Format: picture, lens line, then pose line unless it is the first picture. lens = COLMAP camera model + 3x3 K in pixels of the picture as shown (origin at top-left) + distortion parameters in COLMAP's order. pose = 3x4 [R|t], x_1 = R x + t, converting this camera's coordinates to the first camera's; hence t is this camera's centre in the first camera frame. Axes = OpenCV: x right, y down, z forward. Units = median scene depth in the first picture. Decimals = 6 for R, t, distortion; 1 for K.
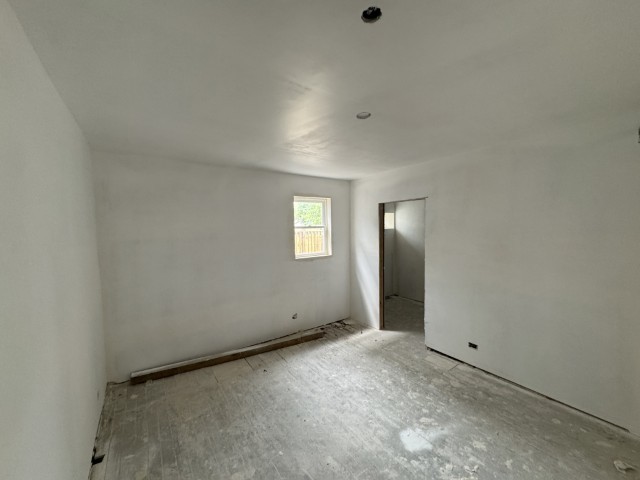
lens RADIAL K [[256.6, 0, 320.8], [0, 256.6, 240.0], [0, 0, 1]] dist [-0.003945, 0.000221]
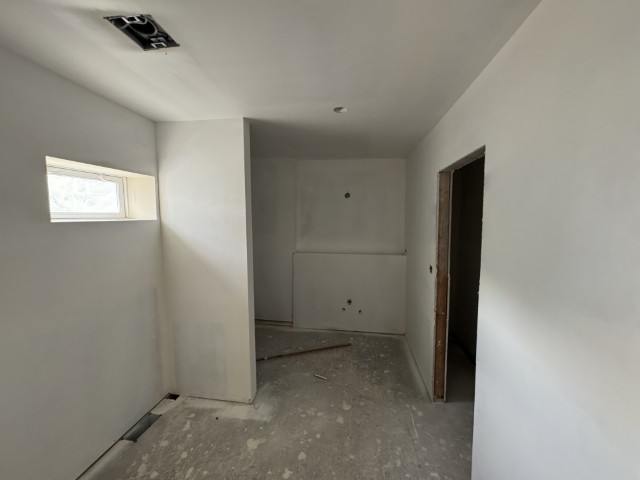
lens RADIAL K [[256.6, 0, 320.1], [0, 256.6, 239.1], [0, 0, 1]] dist [-0.003945, 0.000221]
pose [[0.687991, -0.041305, 0.724543, 0.182762], [0.027453, 0.999146, 0.030893, -0.023123], [-0.725200, -0.001363, 0.688537, 0.591469]]
